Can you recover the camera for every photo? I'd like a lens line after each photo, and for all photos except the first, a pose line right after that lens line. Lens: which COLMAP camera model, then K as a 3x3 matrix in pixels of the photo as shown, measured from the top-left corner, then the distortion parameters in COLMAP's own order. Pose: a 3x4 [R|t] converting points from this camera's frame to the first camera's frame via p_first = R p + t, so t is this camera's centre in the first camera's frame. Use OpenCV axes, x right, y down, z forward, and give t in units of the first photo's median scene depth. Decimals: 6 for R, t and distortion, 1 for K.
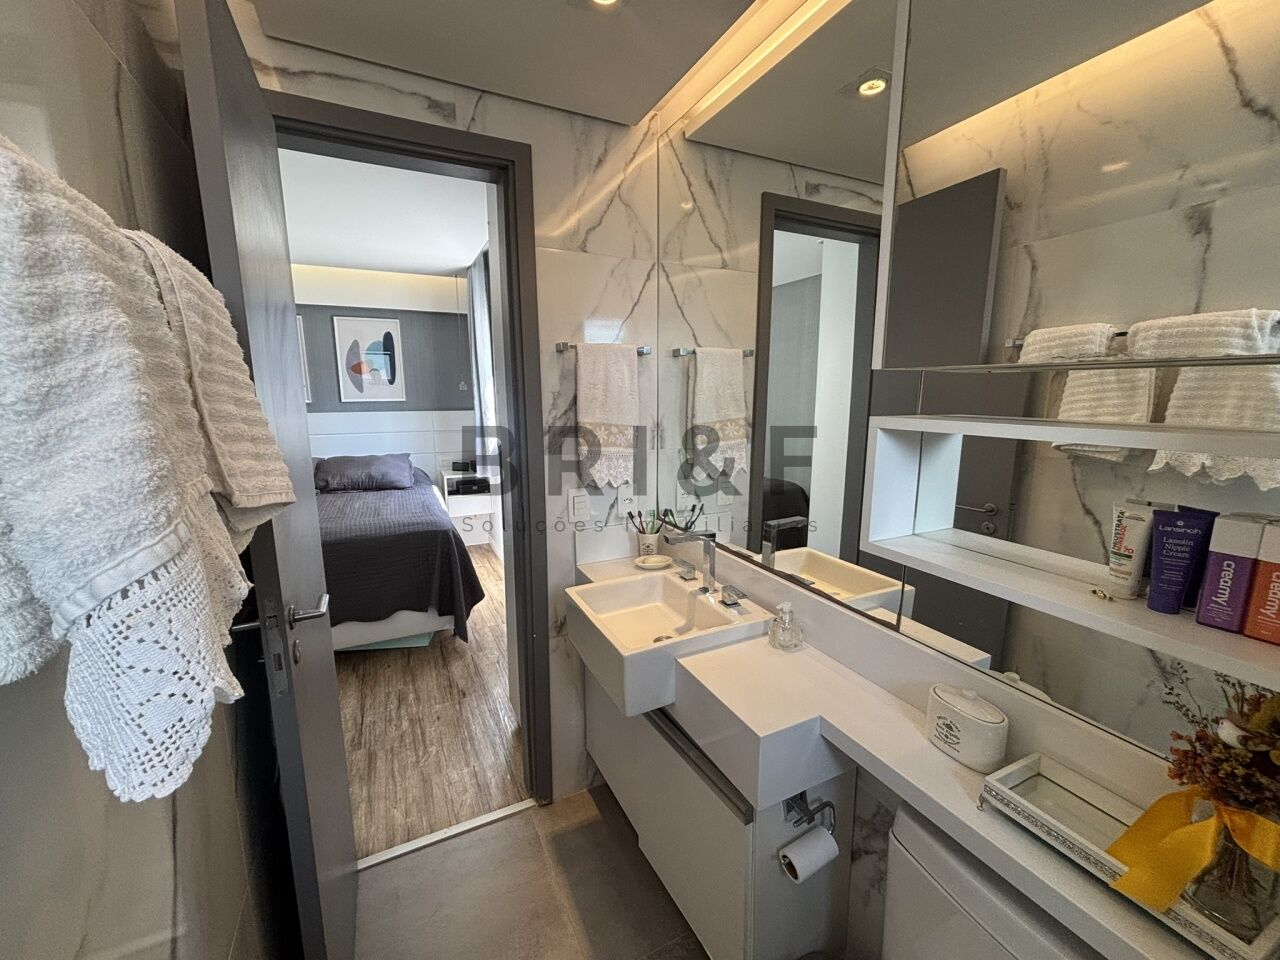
lens RADIAL K [[515.4, 0, 640.0], [0, 515.4, 480.0], [0, 0, 1]] dist [-0.000507, 0.000216]
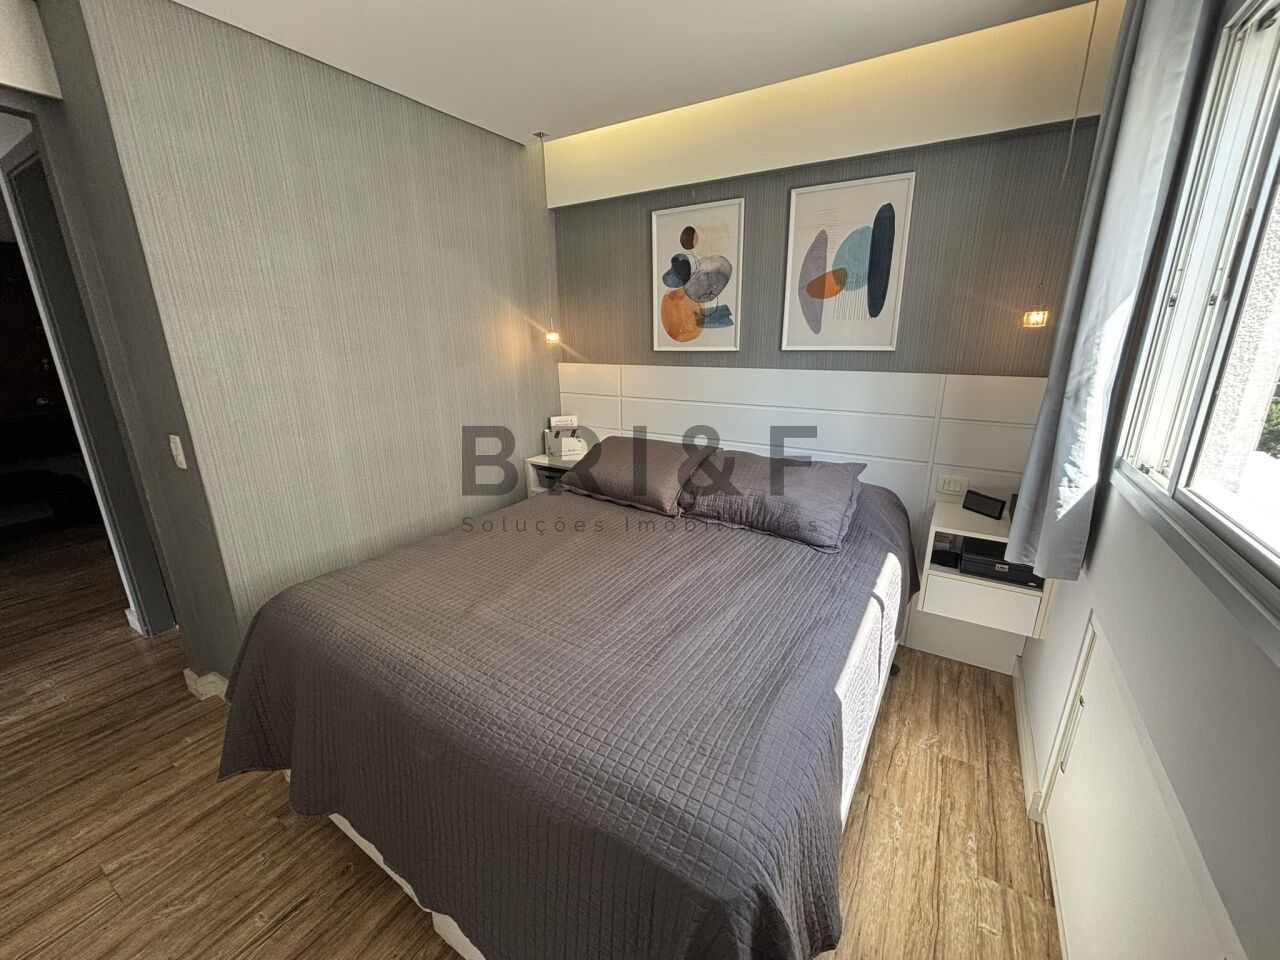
lens RADIAL K [[515.4, 0, 640.0], [0, 515.4, 480.0], [0, 0, 1]] dist [-0.000507, 0.000216]
pose [[0.531209, 0.233191, -0.814517, -0.172598], [-0.135762, 0.972382, 0.189846, -0.104982], [0.836293, 0.009733, 0.548197, 0.591229]]
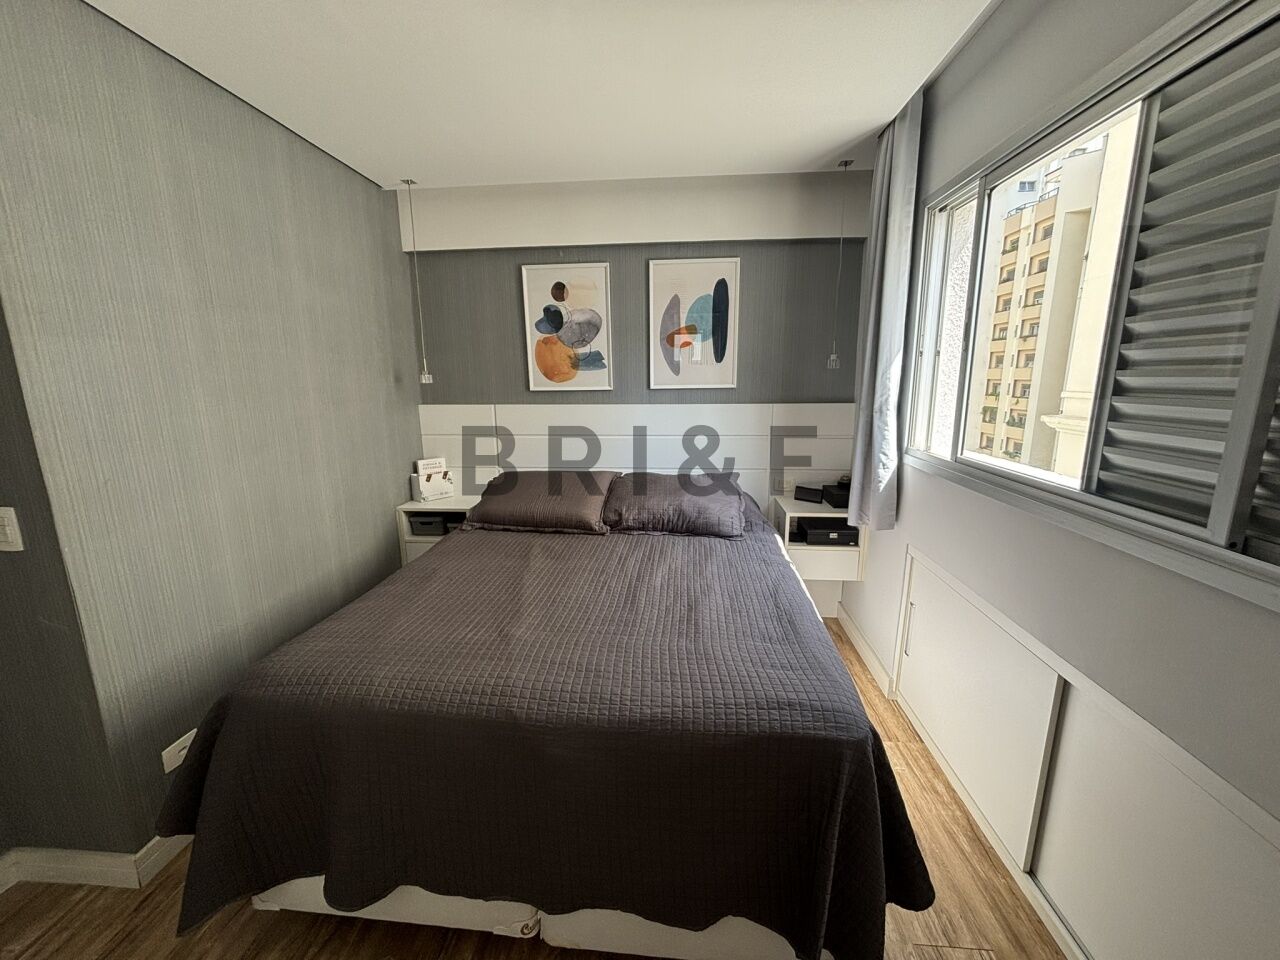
lens RADIAL K [[512.0, 0, 639.5], [0, 512.0, 481.8], [0, 0, 1]] dist [0.001657, -0.000164]
pose [[0.856633, 0.099928, -0.506157, -0.247256], [-0.080245, 0.994930, 0.060616, -0.072011], [0.509648, -0.011309, 0.860309, 0.428203]]
